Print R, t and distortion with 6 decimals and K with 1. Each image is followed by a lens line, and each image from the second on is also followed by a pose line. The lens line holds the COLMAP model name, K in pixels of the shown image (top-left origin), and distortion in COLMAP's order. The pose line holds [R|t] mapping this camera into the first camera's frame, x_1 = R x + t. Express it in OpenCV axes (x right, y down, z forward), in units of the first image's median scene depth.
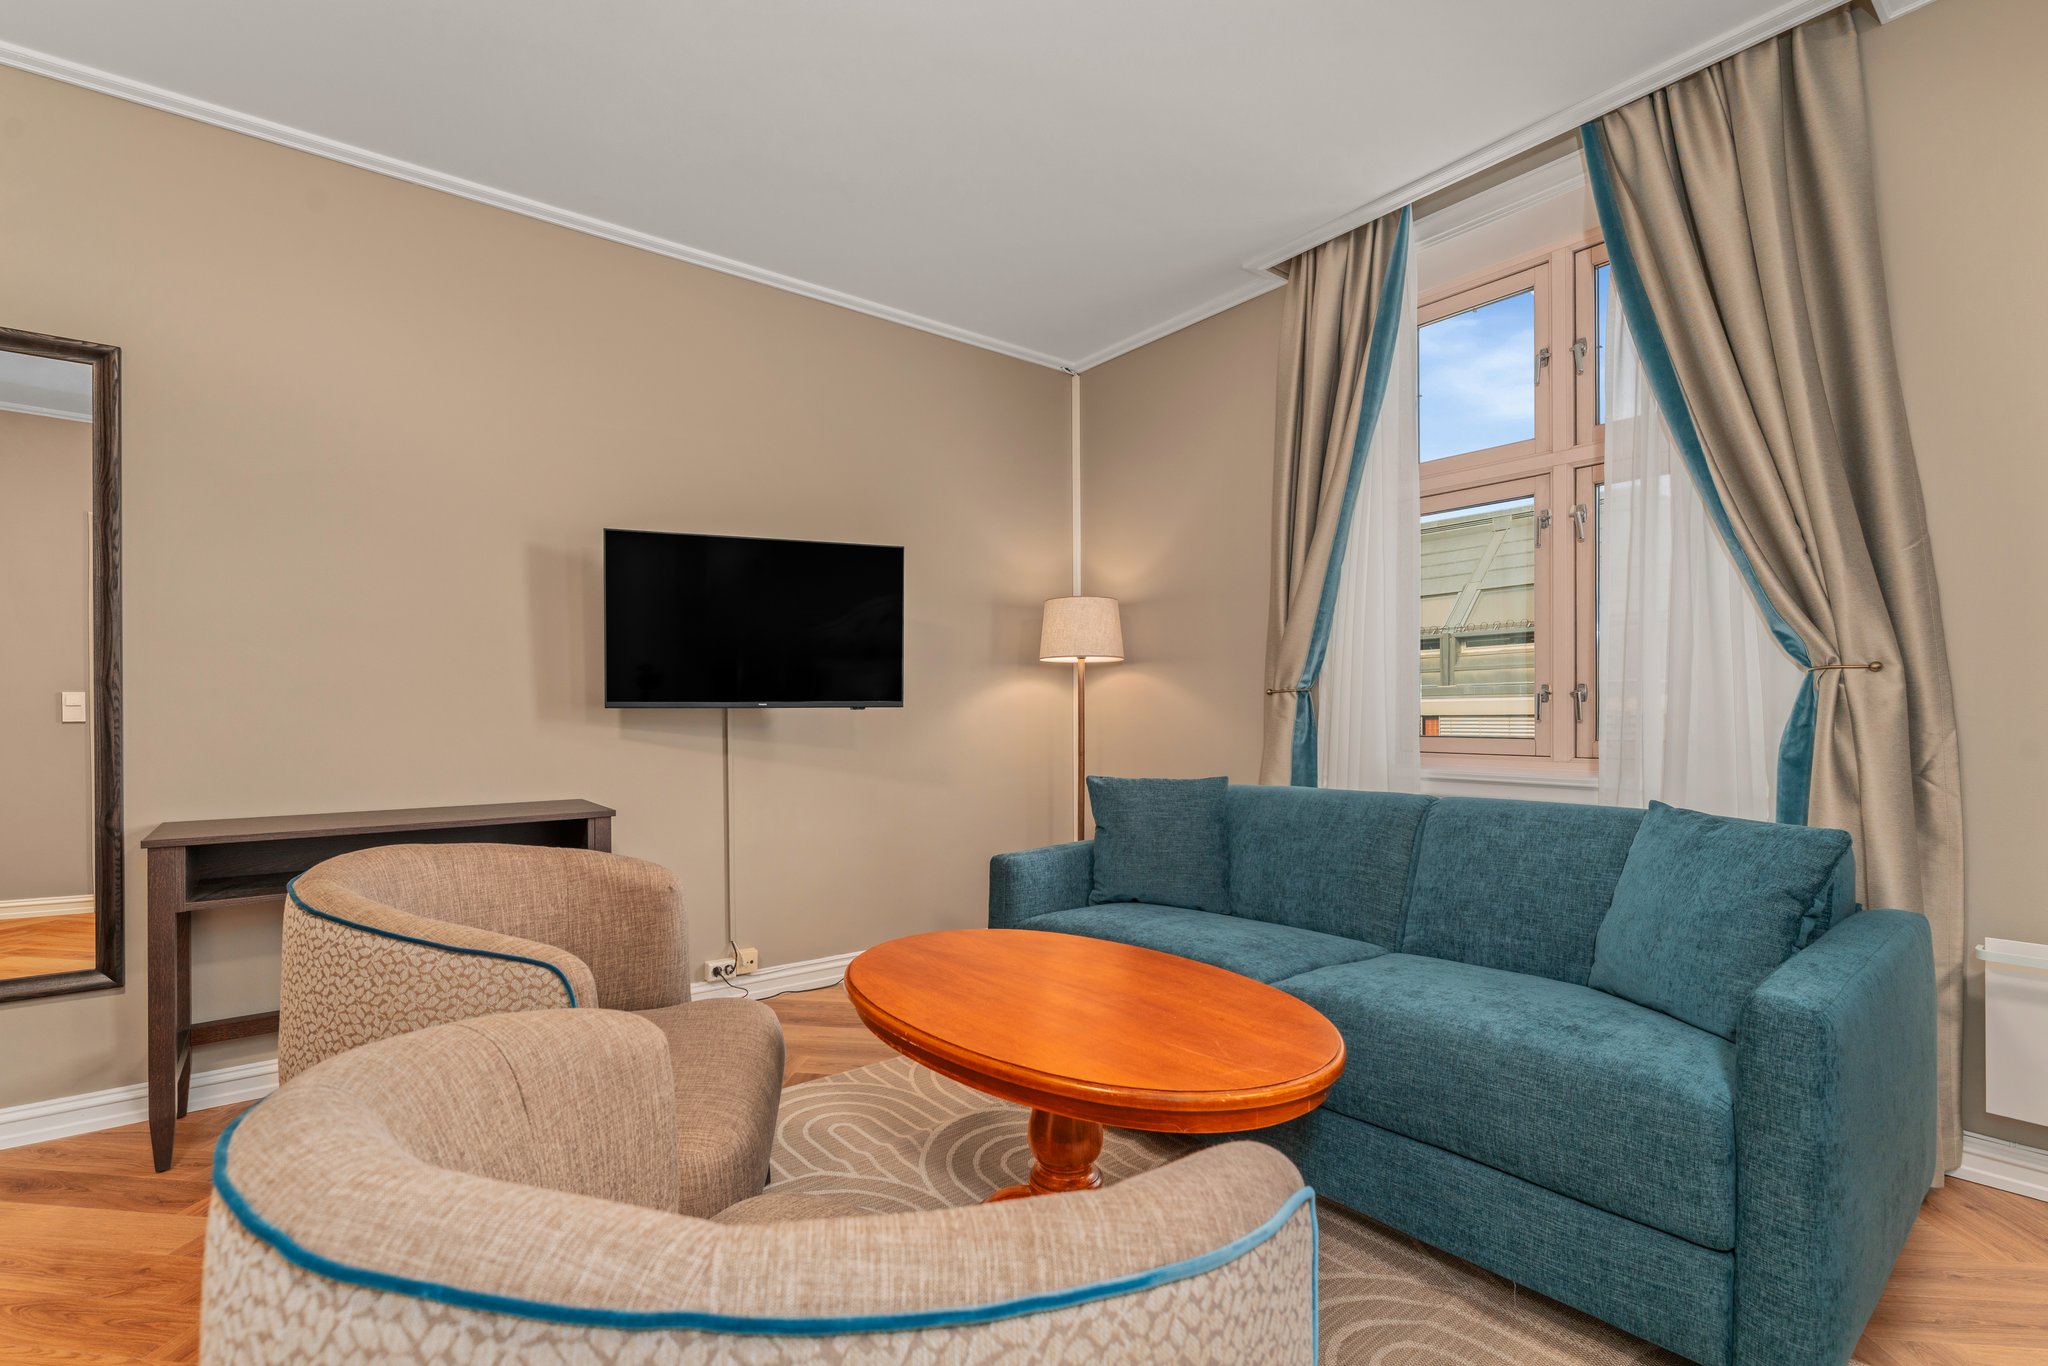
lens RADIAL K [[936.4, 0, 1021.8], [0, 936.4, 718.2], [0, 0, 1]] dist [0.001036, -0.000198]
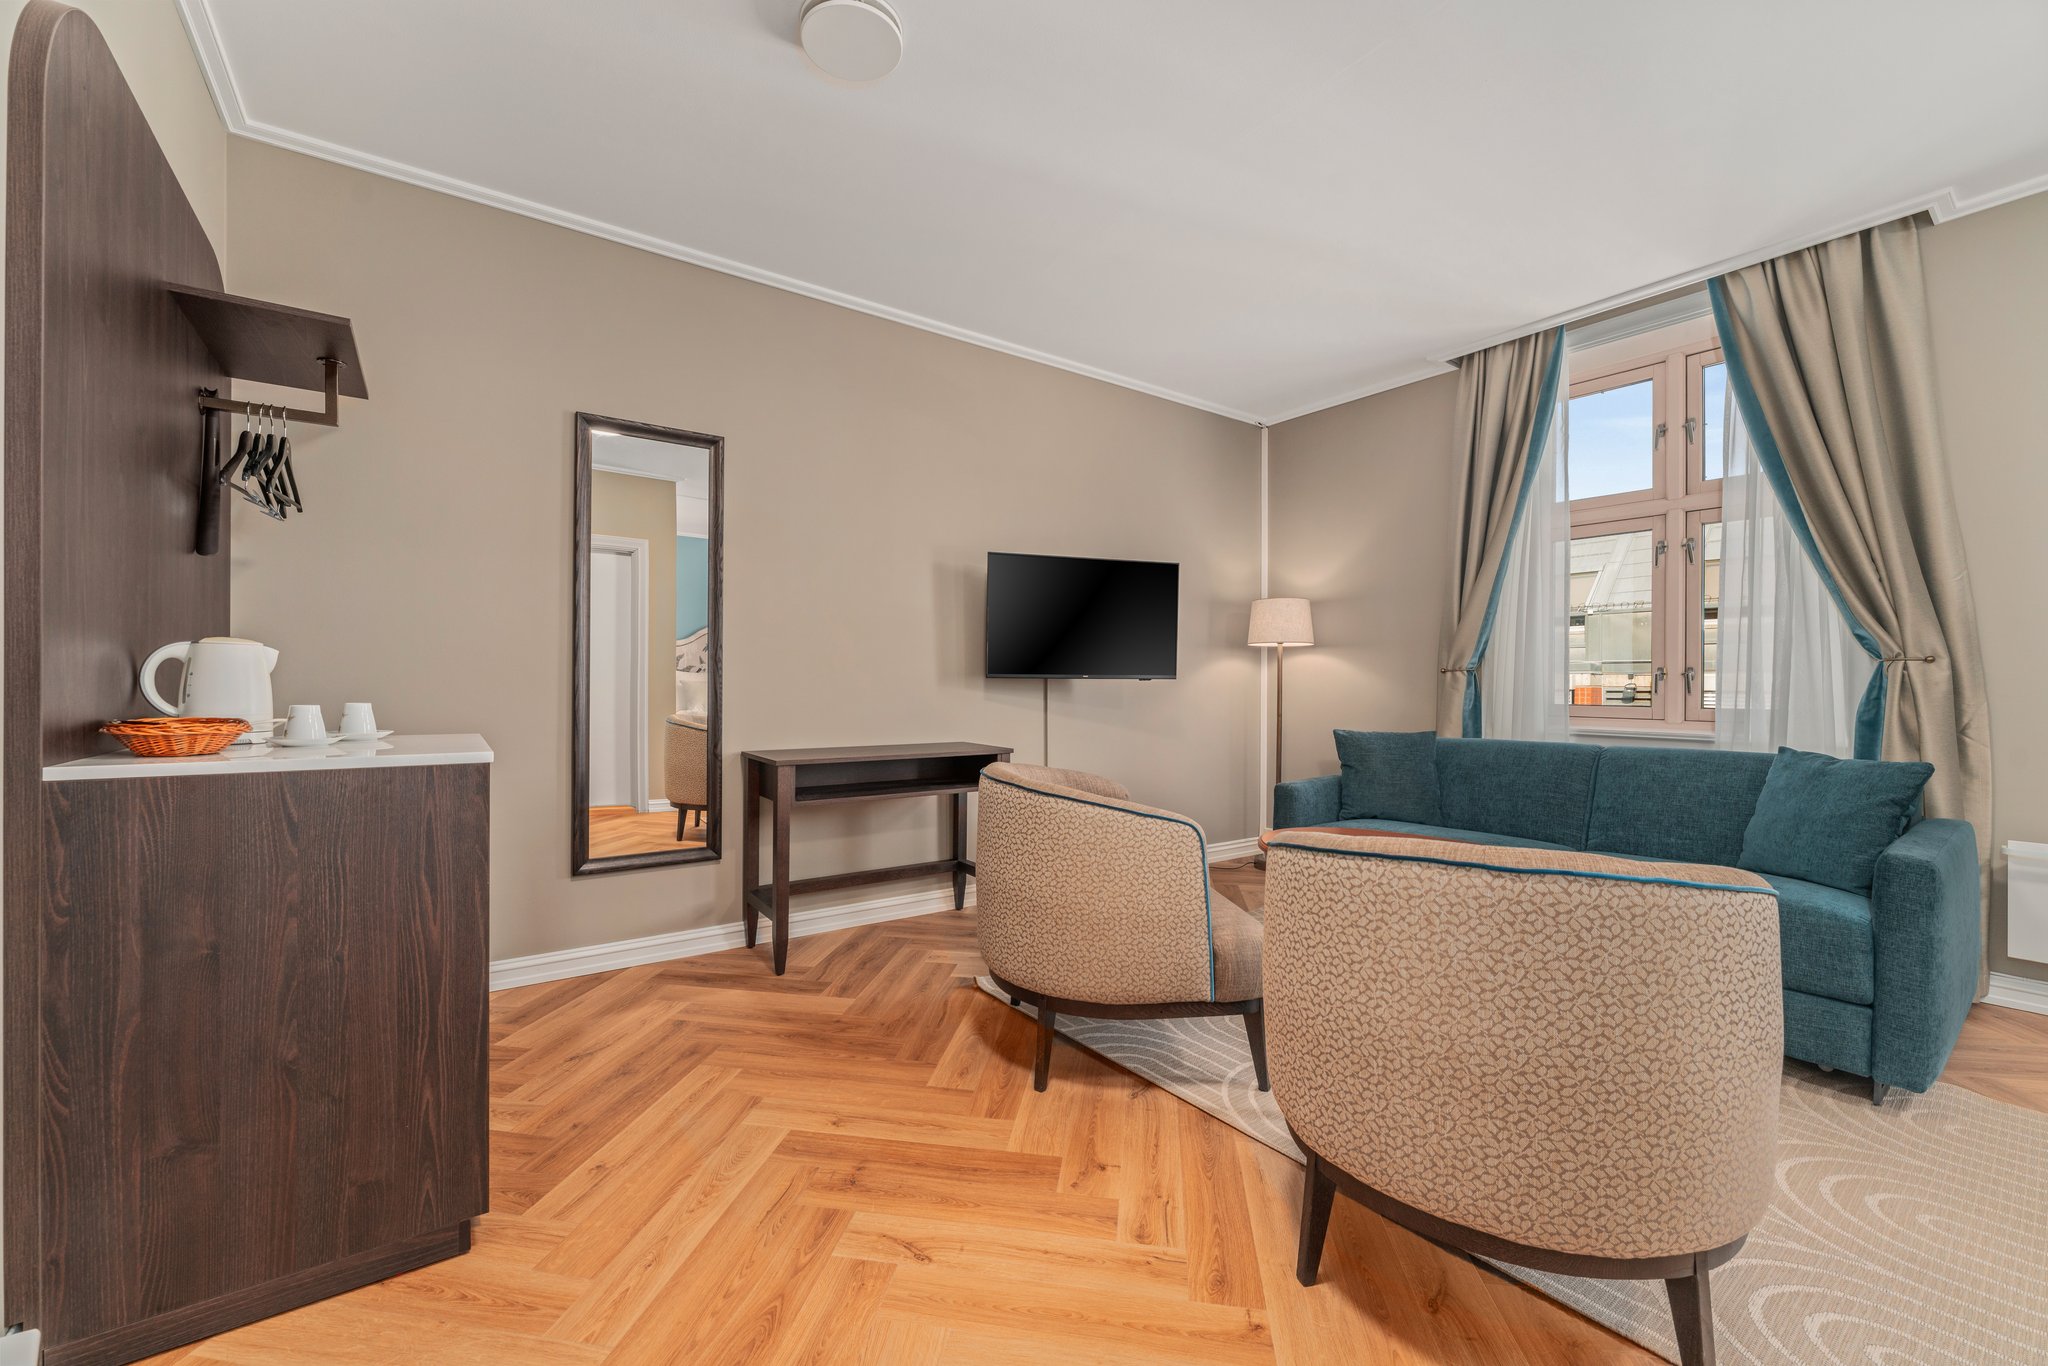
lens RADIAL K [[834.5, 0, 1024.0], [0, 834.5, 683.0], [0, 0, 1]] dist [-0.002429, 0.000064]
pose [[0.999283, 0.010099, -0.036496, -0.422515], [-0.010281, 0.999936, -0.004794, 0.003126], [0.036445, 0.005166, 0.999322, -0.329972]]
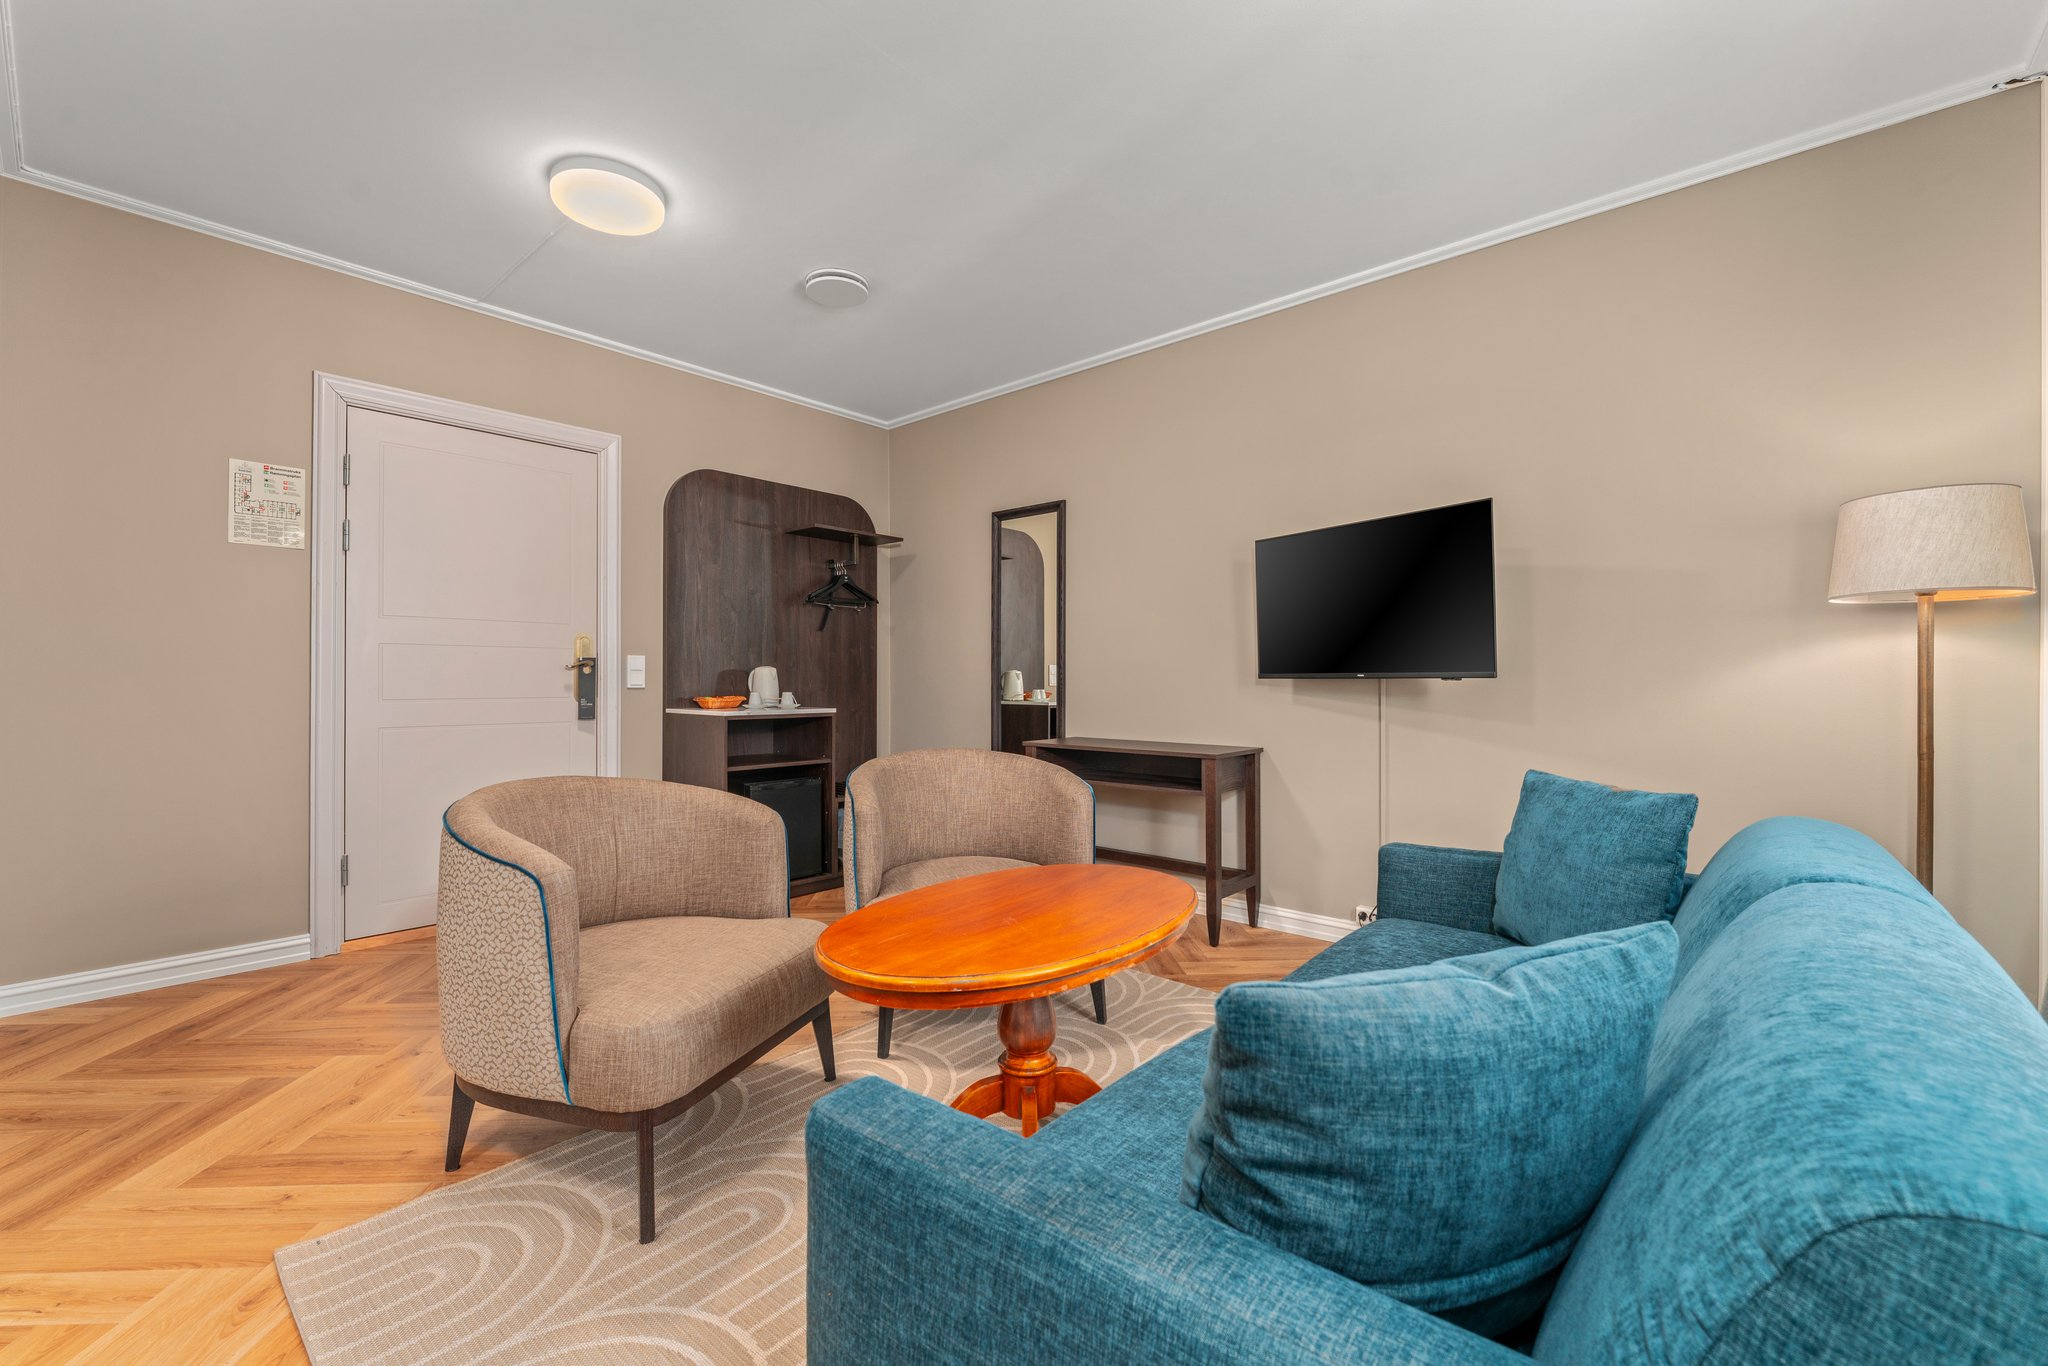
lens RADIAL K [[814.2, 0, 1024.0], [0, 814.2, 683.0], [0, 0, 1]] dist [-0.000261, -0.000009]
pose [[0.197390, 0.005765, -0.980308, 0.744432], [-0.009898, 0.999943, 0.003887, -0.006981], [0.980275, 0.008936, 0.197436, 0.568887]]
